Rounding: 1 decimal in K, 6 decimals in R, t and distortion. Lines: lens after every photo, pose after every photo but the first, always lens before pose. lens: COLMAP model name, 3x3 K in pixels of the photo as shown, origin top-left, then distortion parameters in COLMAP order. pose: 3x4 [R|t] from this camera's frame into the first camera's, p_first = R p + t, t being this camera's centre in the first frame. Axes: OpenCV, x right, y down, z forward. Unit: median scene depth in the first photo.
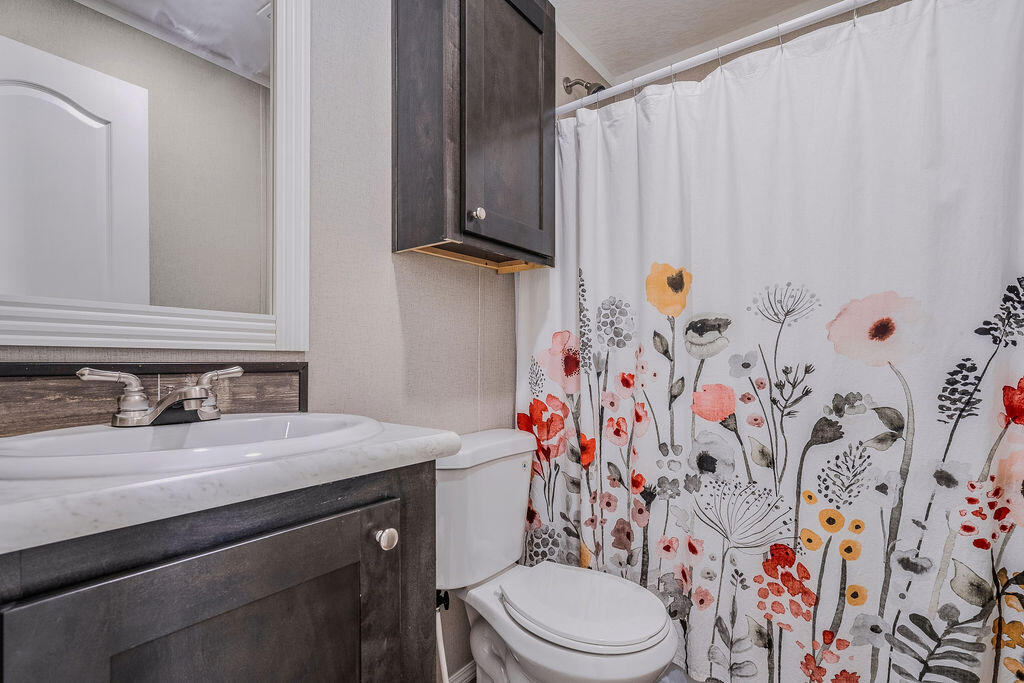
lens RADIAL K [[477.5, 0, 522.1], [0, 477.5, 353.3], [0, 0, 1]] dist [-0.002537, 0.001835]
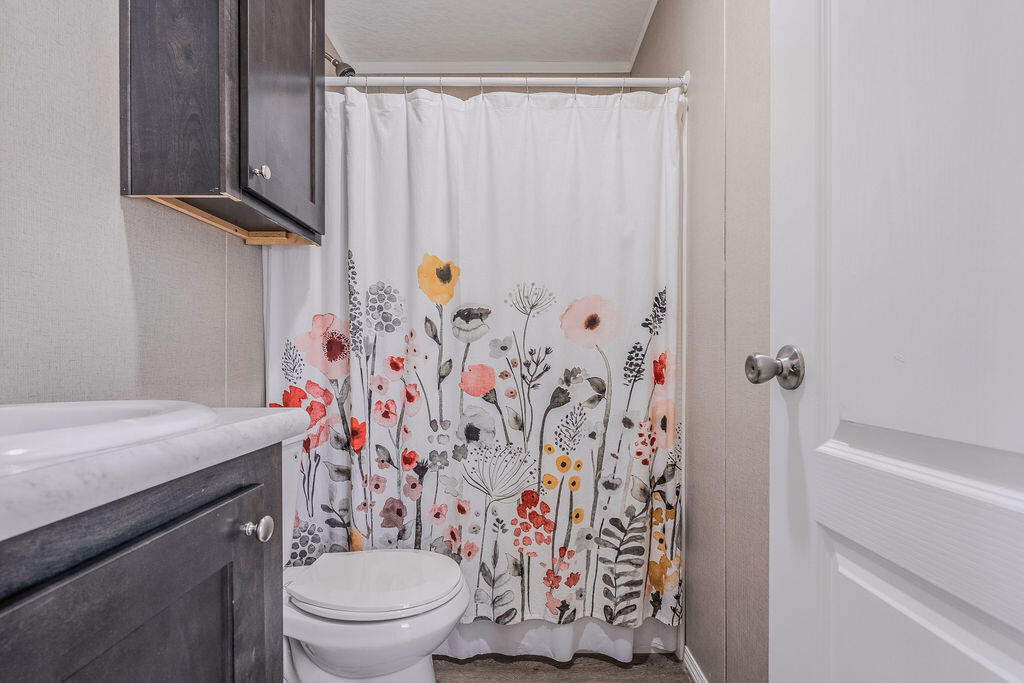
lens RADIAL K [[478.1, 0, 516.6], [0, 478.1, 349.0], [0, 0, 1]] dist [-0.004045, 0.000717]
pose [[0.793942, 0.009356, 0.607922, -0.228388], [-0.006801, 0.999956, -0.006507, 0.033278], [-0.607956, 0.001032, 0.793970, 0.017341]]
